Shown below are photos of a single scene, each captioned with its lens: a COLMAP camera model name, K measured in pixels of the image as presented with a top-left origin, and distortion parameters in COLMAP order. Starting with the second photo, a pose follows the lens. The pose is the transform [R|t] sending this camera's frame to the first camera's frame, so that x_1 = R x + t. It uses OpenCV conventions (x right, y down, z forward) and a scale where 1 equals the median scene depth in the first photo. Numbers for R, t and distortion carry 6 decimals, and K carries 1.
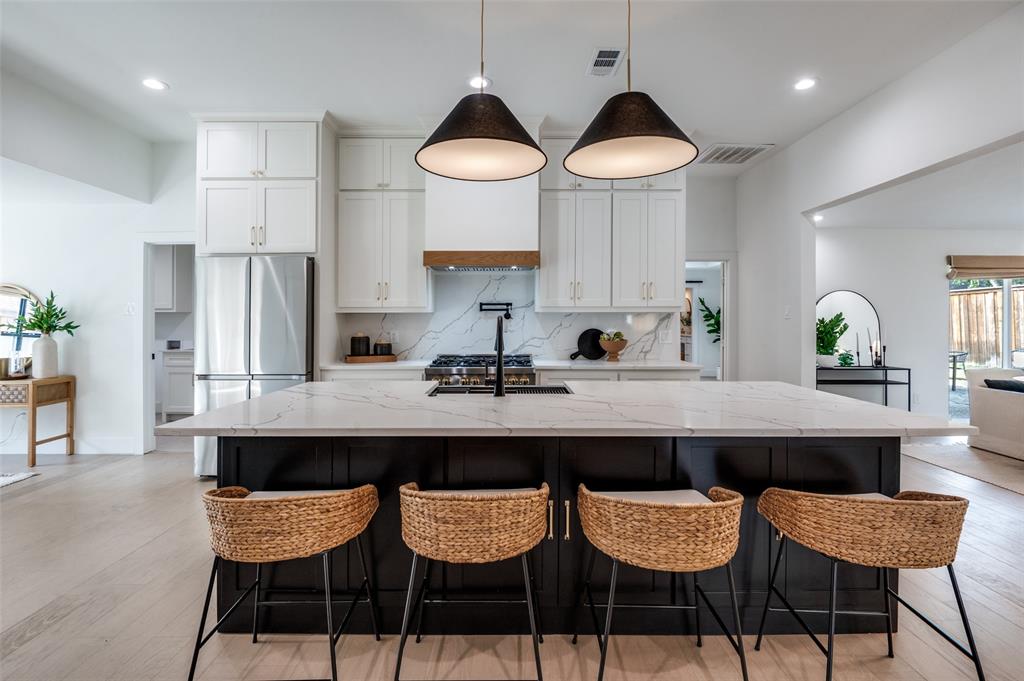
lens RADIAL K [[469.7, 0, 509.6], [0, 469.7, 321.5], [0, 0, 1]] dist [0.000101, -0.010070]
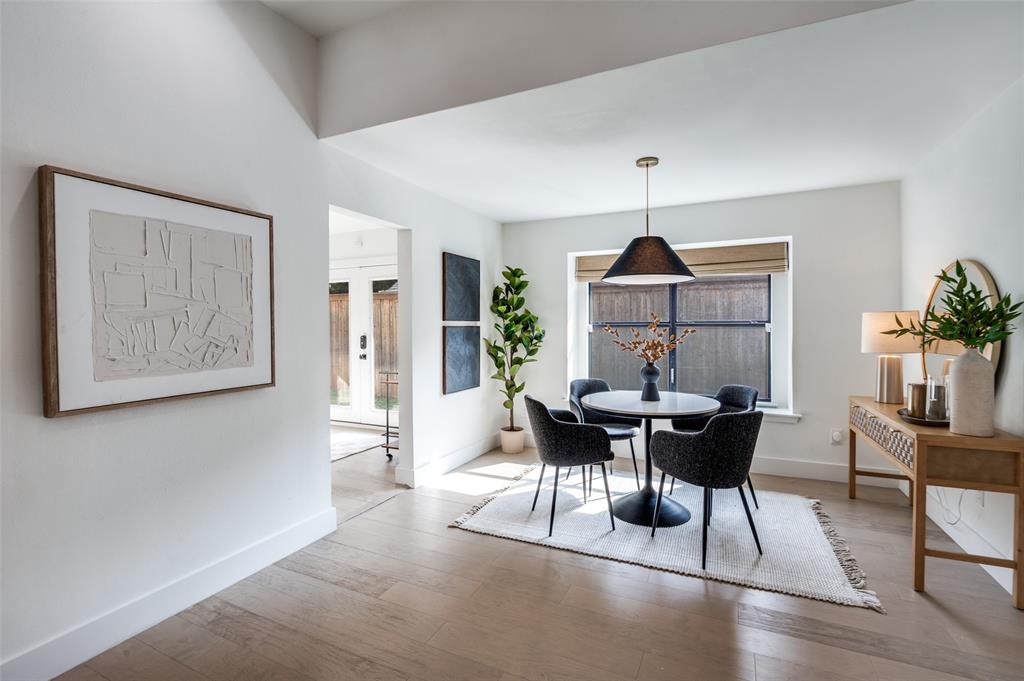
lens RADIAL K [[464.5, 0, 507.2], [0, 464.5, 326.3], [0, 0, 1]] dist [0.000914, -0.008783]
pose [[-0.421970, 0.004617, -0.906598, -0.324201], [0.001219, 0.999989, 0.004526, 0.000136], [0.906609, 0.000805, -0.421971, 0.756532]]
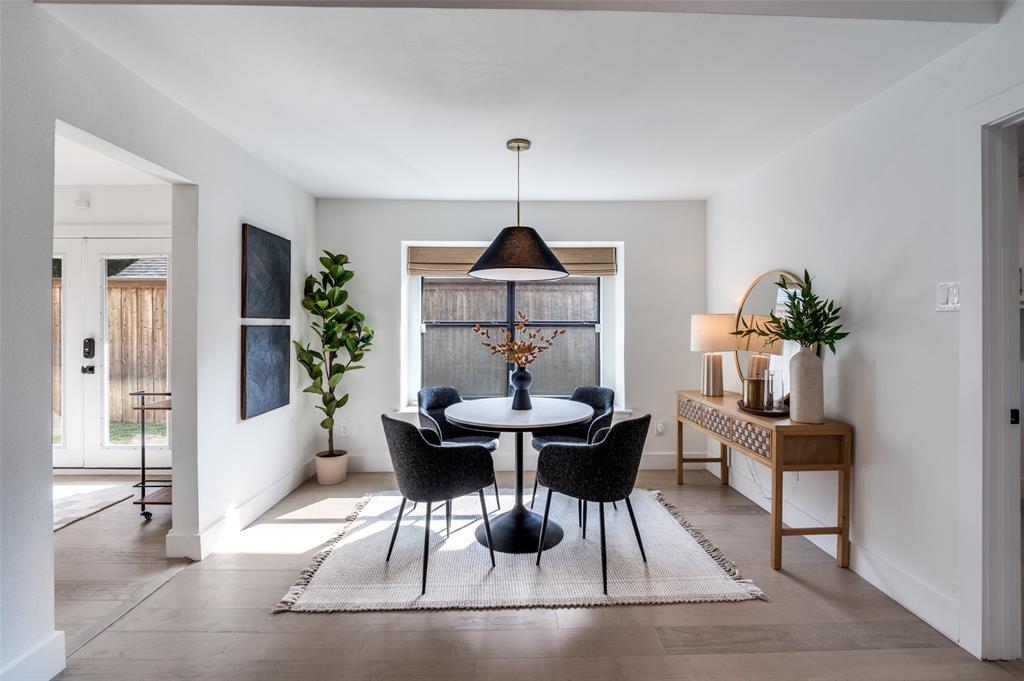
lens RADIAL K [[469.7, 0, 509.6], [0, 469.7, 321.5], [0, 0, 1]] dist [0.000101, -0.010070]
pose [[0.035073, -0.005640, -0.999369, -0.420087], [-0.004922, 0.999971, -0.005816, 0.000402], [0.999373, 0.005123, 0.035044, 0.607328]]
